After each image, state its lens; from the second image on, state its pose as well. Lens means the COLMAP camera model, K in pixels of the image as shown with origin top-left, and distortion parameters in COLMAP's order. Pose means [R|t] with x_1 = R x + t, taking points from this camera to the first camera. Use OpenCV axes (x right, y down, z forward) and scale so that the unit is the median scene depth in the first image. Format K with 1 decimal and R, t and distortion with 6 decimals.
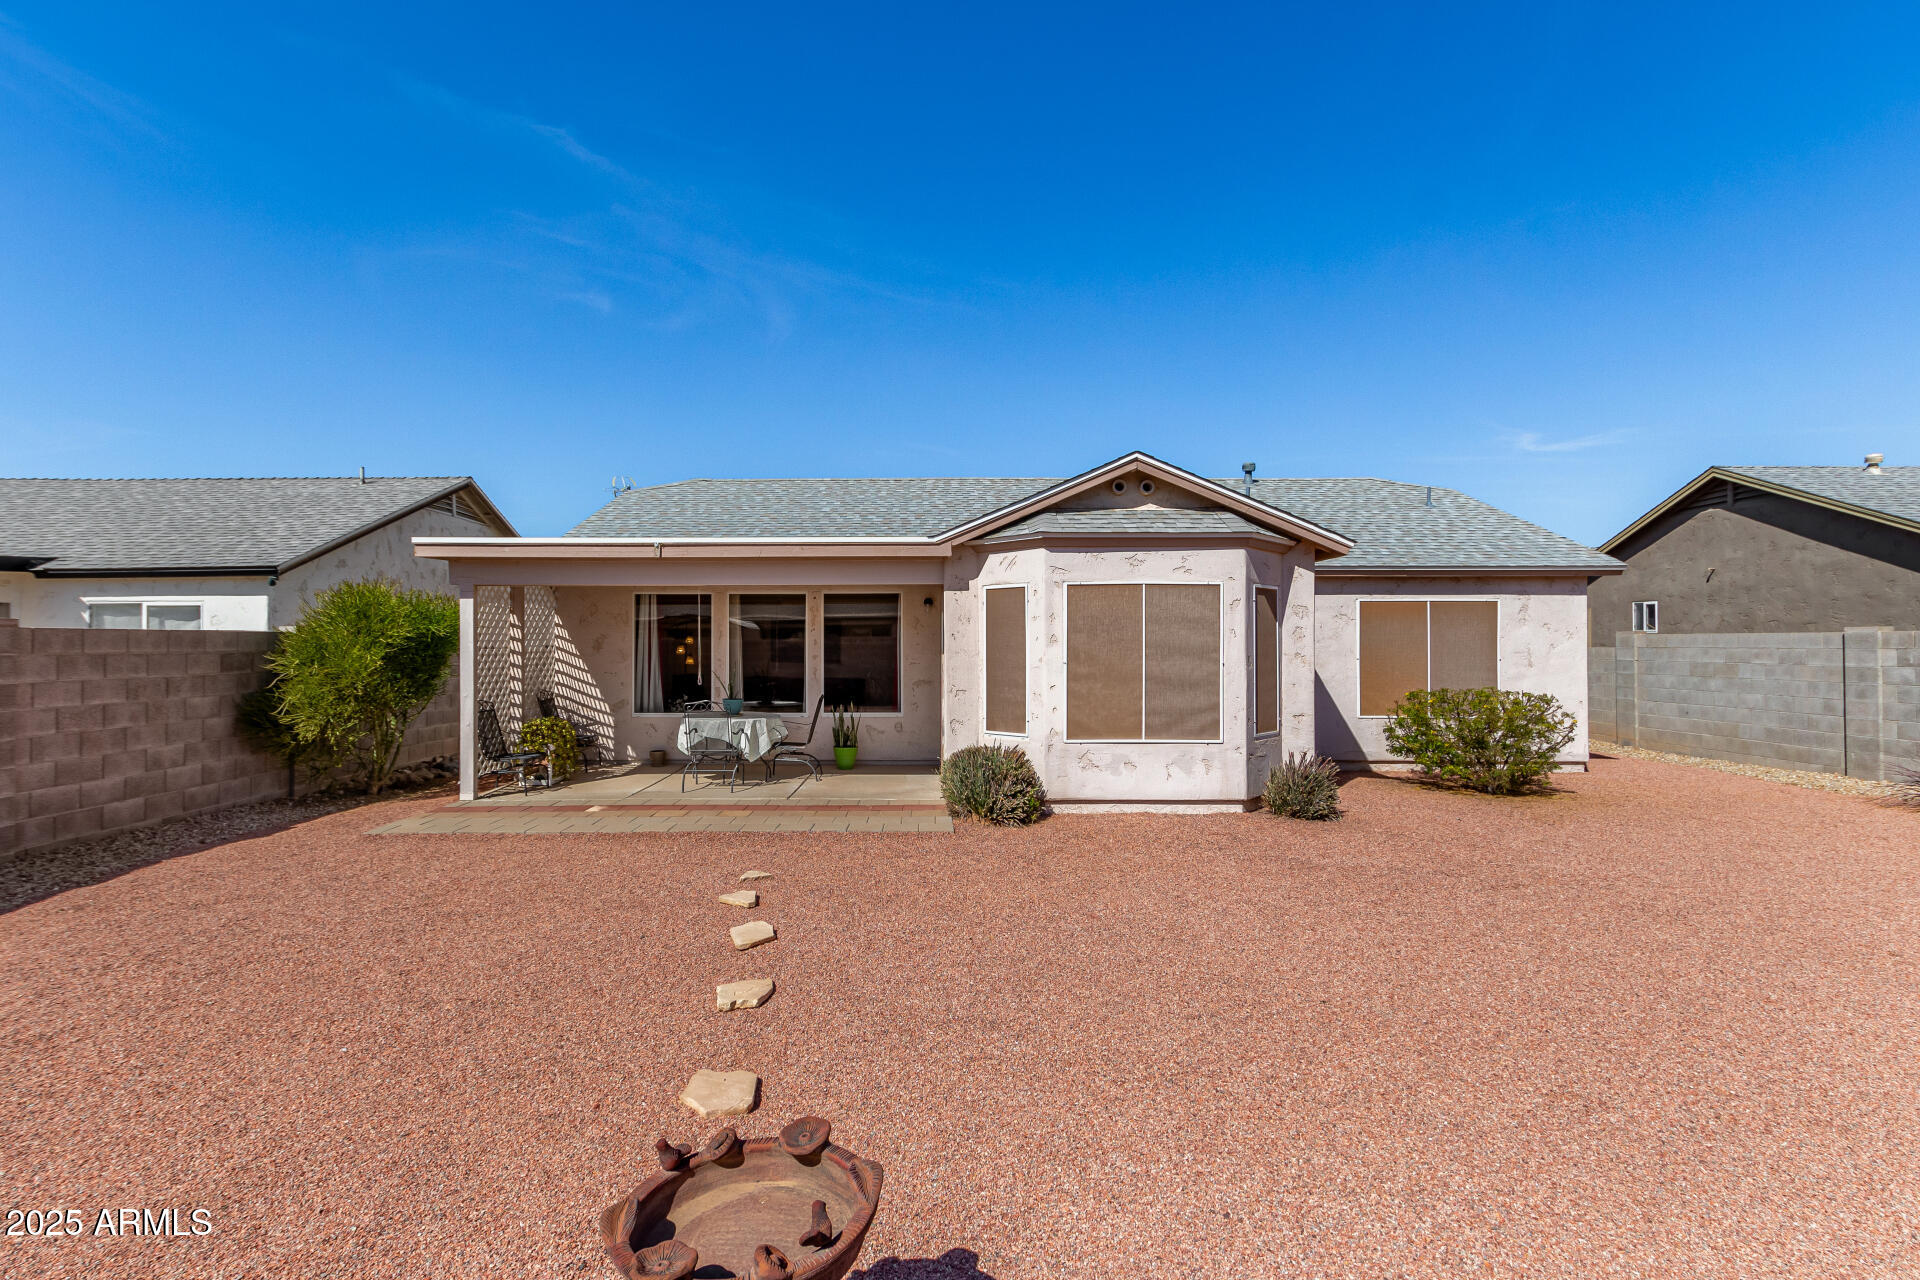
lens RADIAL K [[922.0, 0, 961.8], [0, 922.0, 615.9], [0, 0, 1]] dist [0.004021, 0.000324]
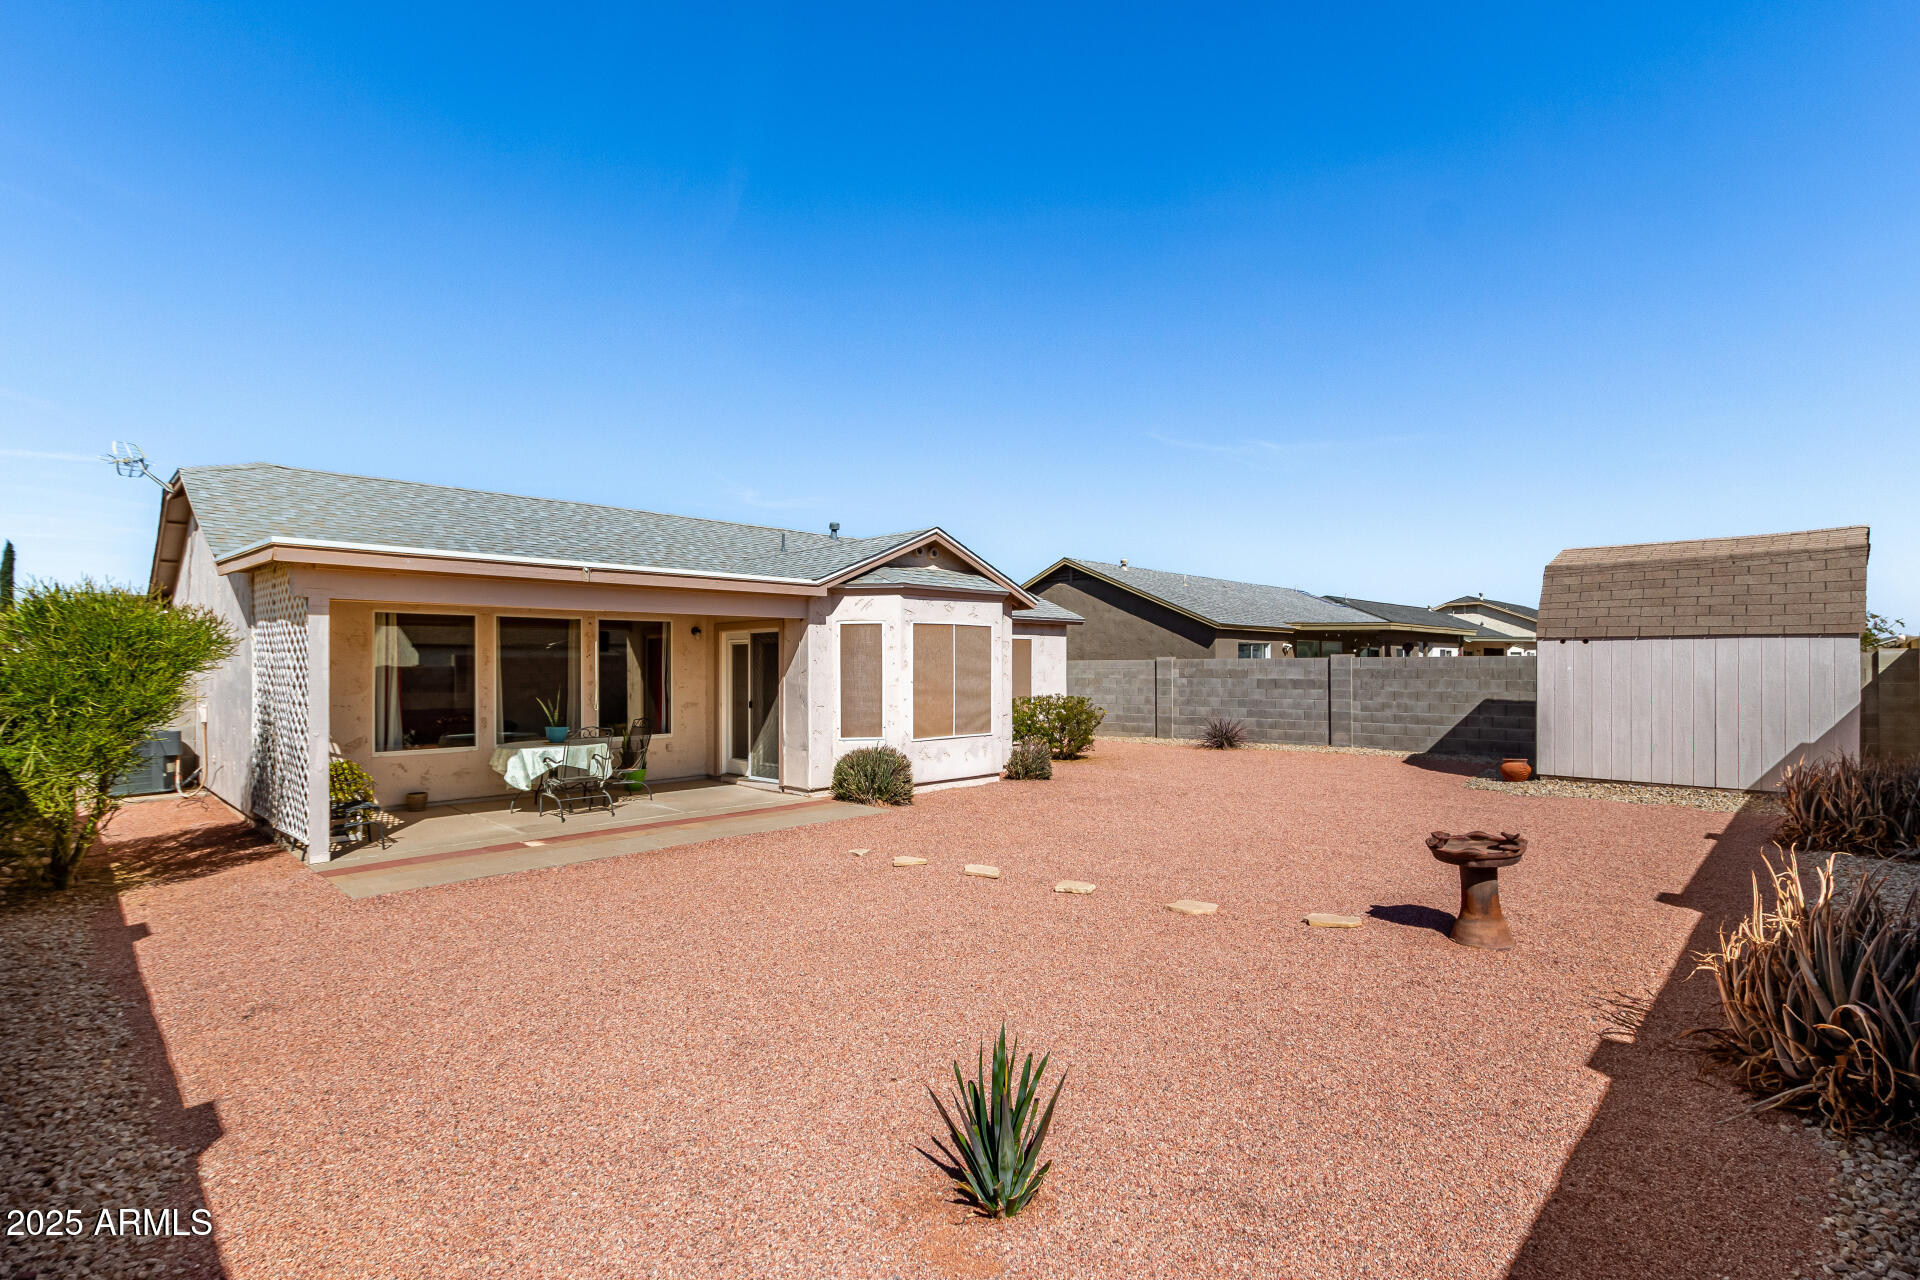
lens RADIAL K [[907.1, 0, 979.0], [0, 907.1, 652.4], [0, 0, 1]] dist [0.002653, -0.000458]
pose [[0.682501, 0.007587, 0.730845, -0.735742], [-0.015729, 0.999867, 0.004309, 0.001033], [-0.730715, -0.014436, 0.682530, 0.031588]]
